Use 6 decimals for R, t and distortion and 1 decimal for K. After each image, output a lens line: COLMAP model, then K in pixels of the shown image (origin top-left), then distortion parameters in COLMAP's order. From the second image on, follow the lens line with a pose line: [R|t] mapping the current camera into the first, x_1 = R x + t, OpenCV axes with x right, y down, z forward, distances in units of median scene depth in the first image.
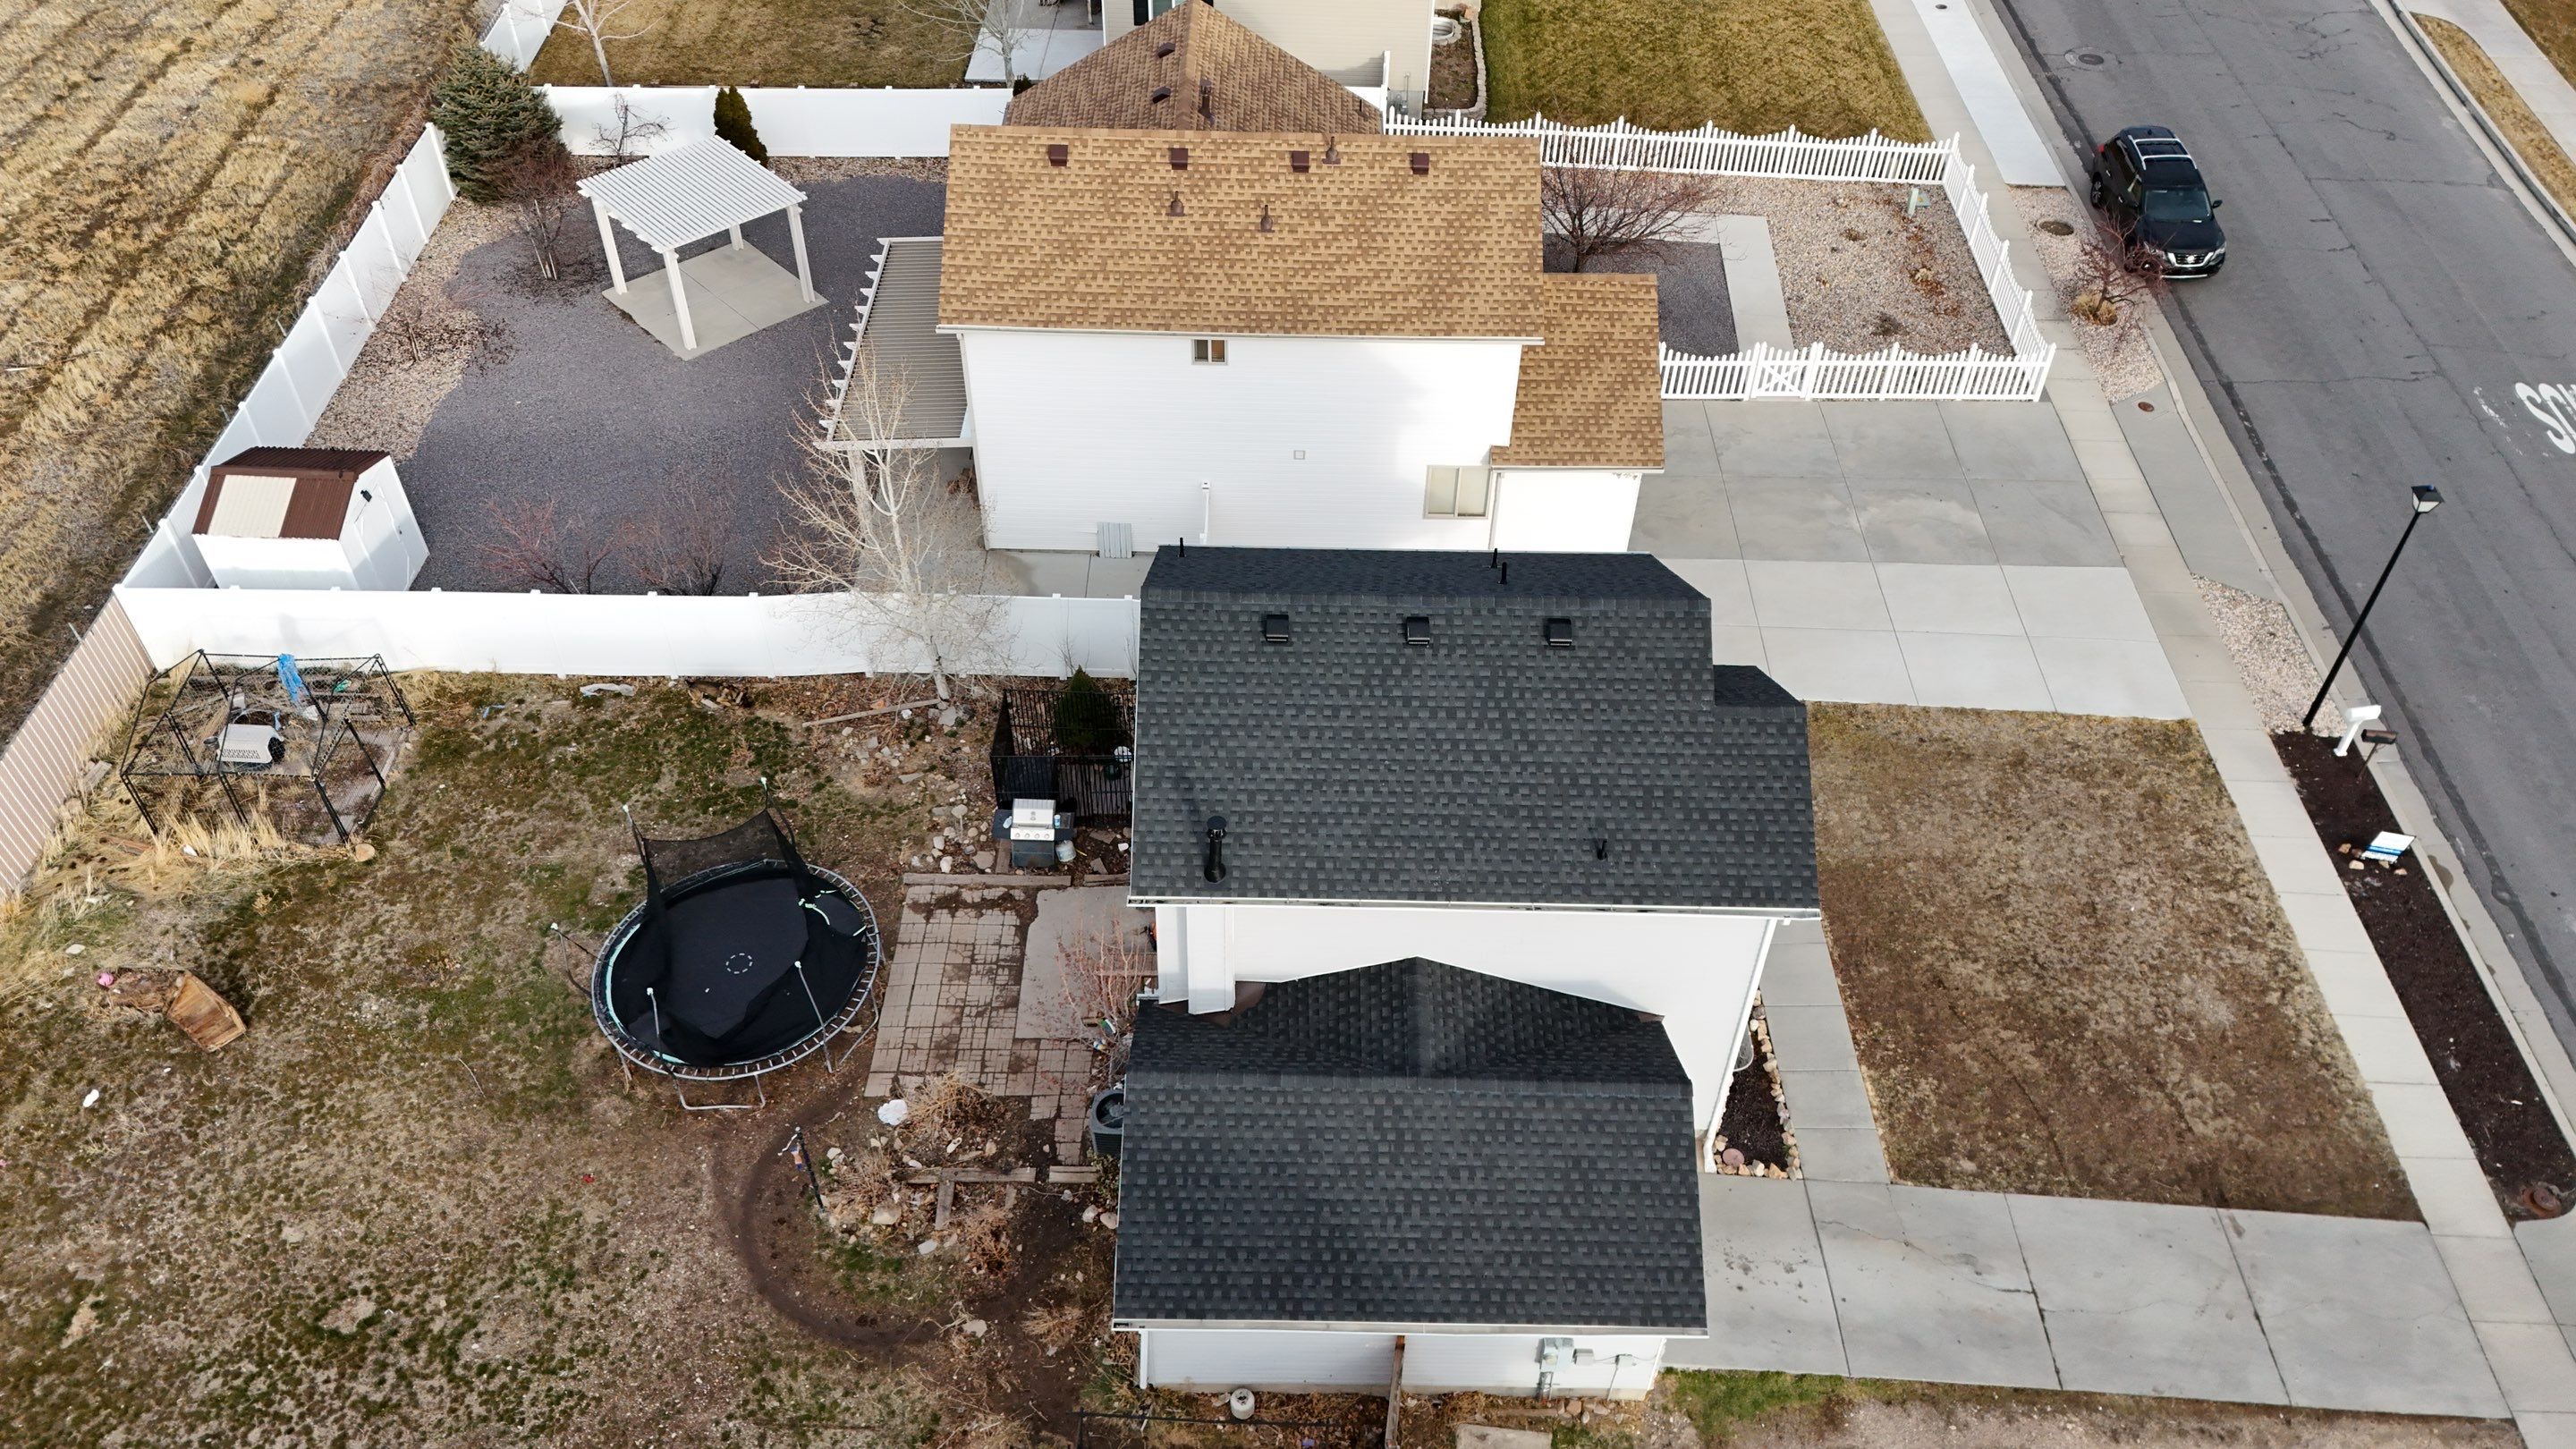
lens RADIAL K [[1909.2, 0, 1289.0], [0, 1909.2, 754.6], [0, 0, 1]] dist [0.093548, -0.093796]
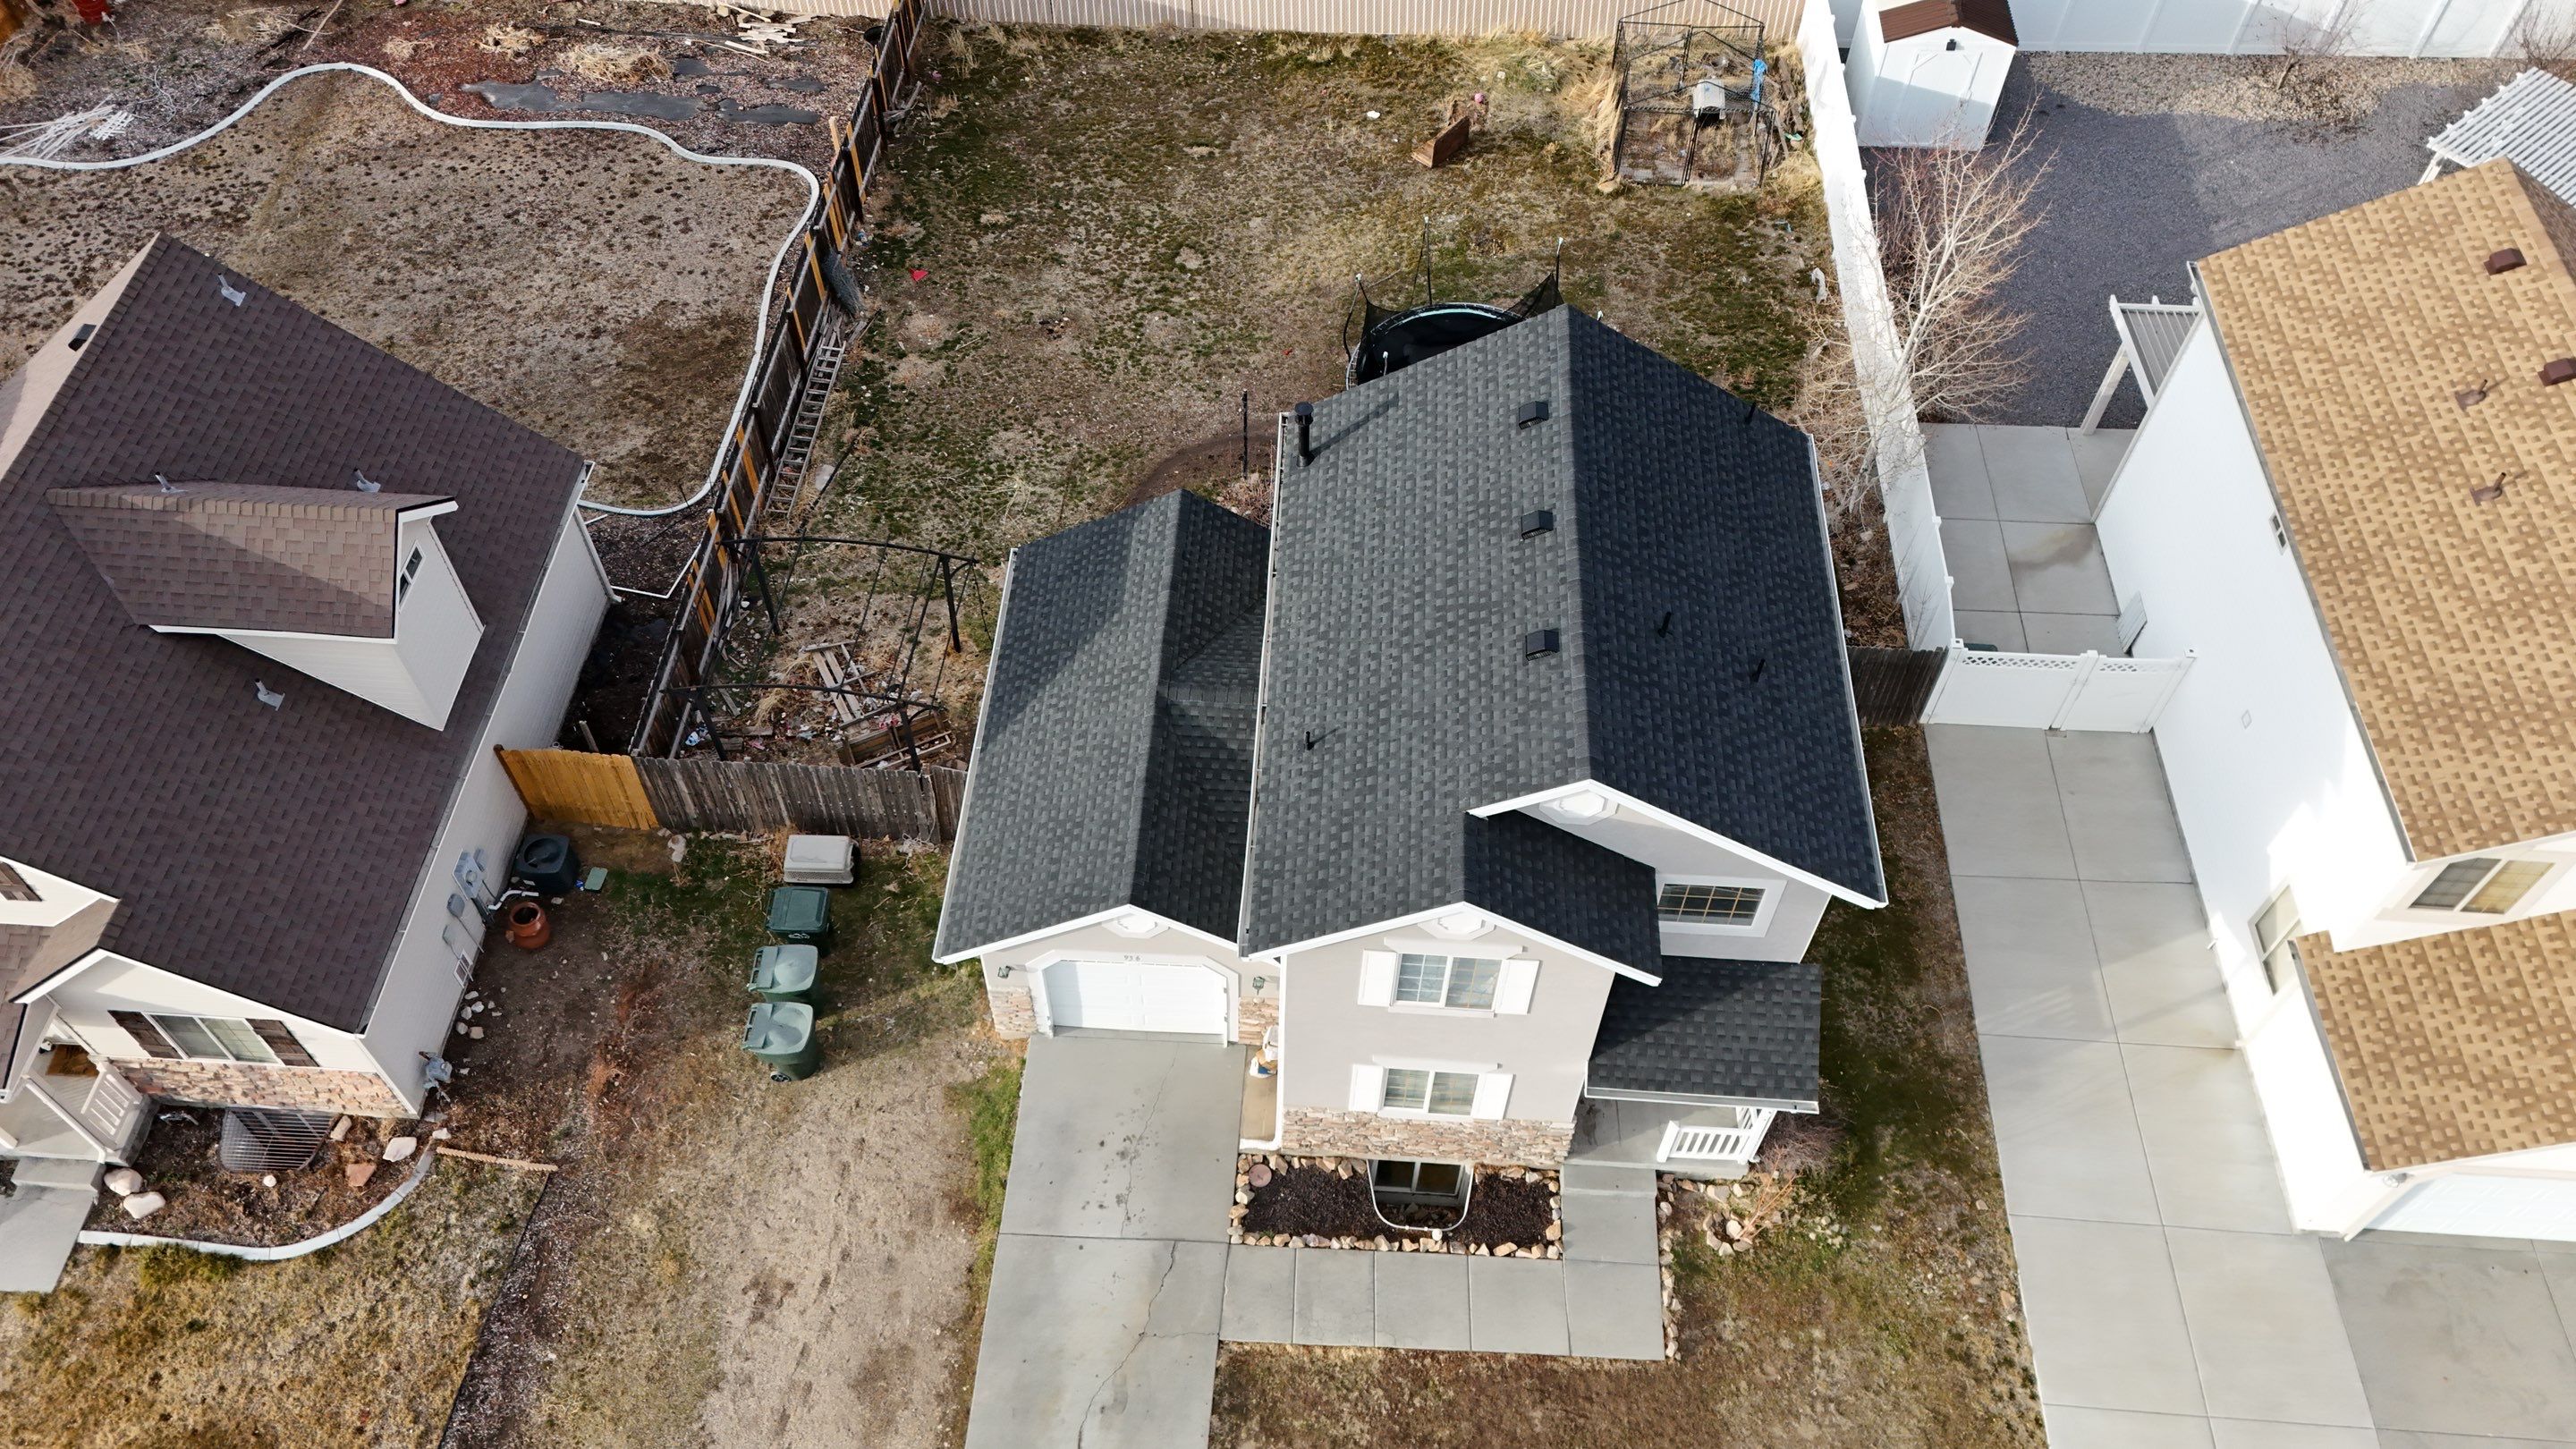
lens RADIAL K [[1887.6, 0, 1288.0], [0, 1887.6, 724.5], [0, 0, 1]] dist [0.109401, -0.113917]
pose [[-0.047654, 0.781392, -0.622219, 0.594408], [-0.713294, 0.409452, 0.568825, -0.382000], [0.699243, 0.470931, 0.537850, 0.402947]]
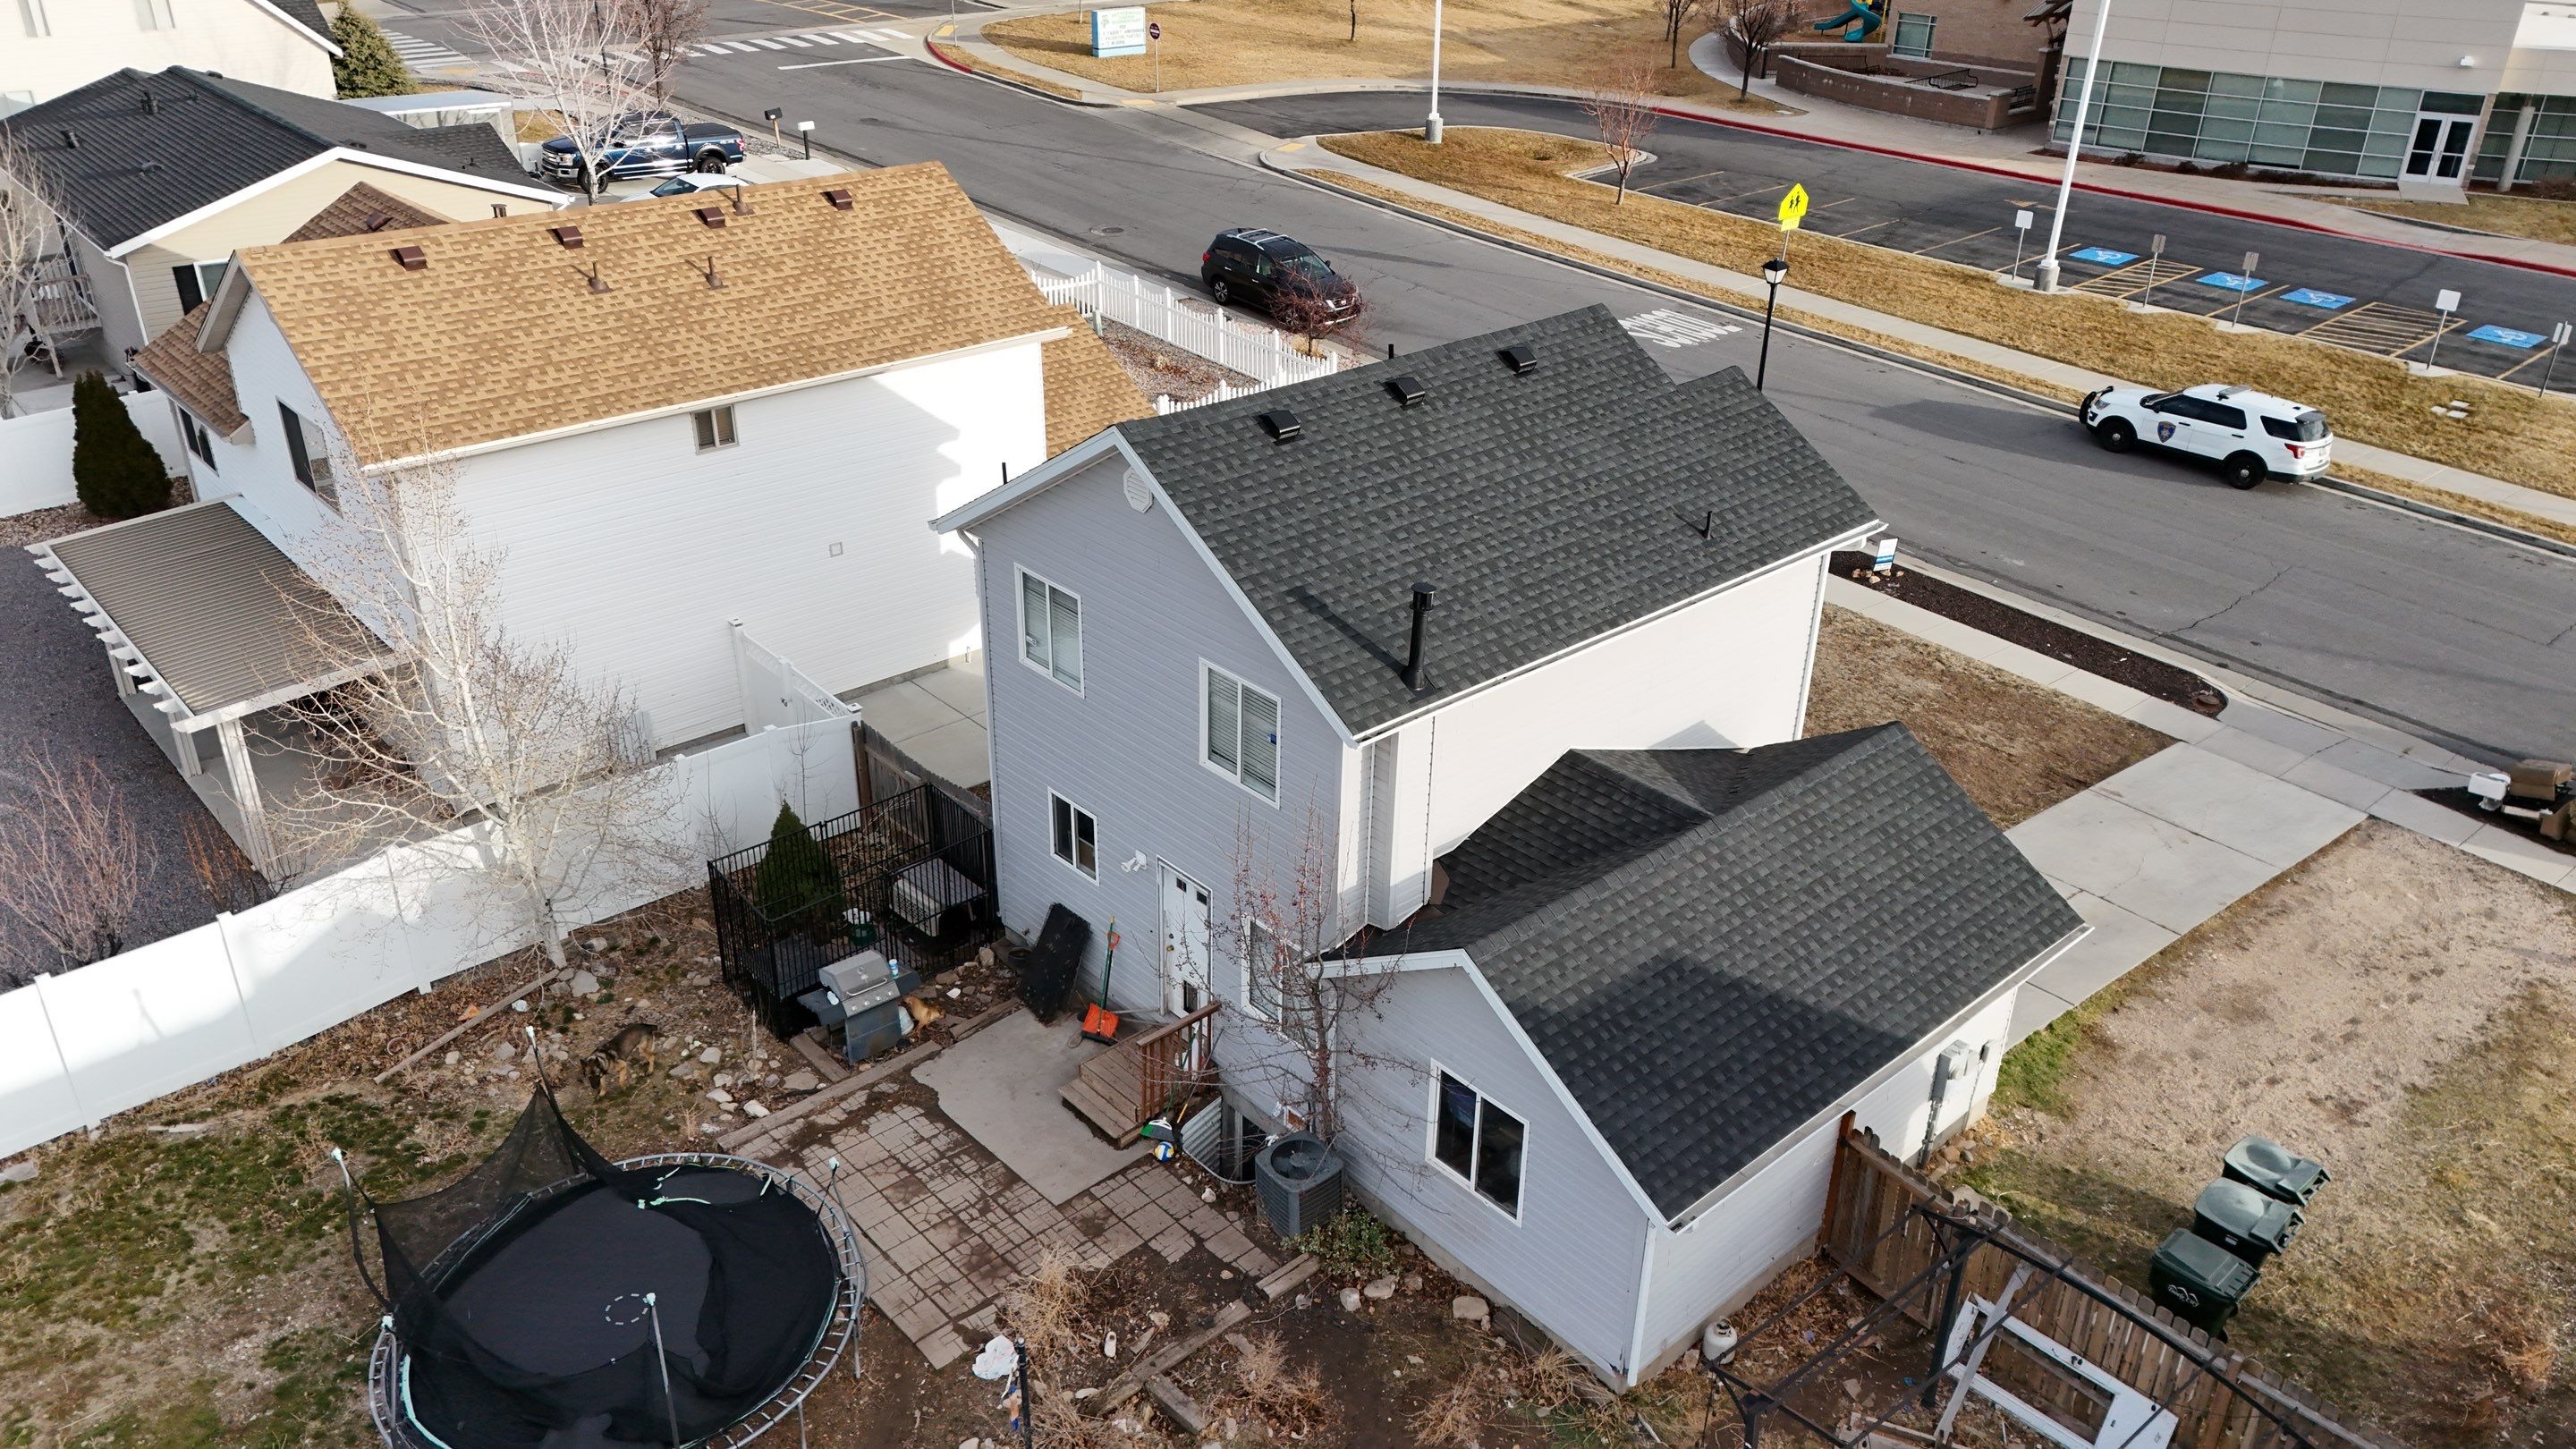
lens RADIAL K [[1915.5, 0, 1320.2], [0, 1915.5, 732.1], [0, 0, 1]] dist [0.068215, -0.055709]
pose [[0.733617, -0.318549, 0.600277, -0.431709], [0.472561, 0.873924, -0.113765, 0.121489], [-0.488357, 0.367127, 0.791659, 0.339142]]
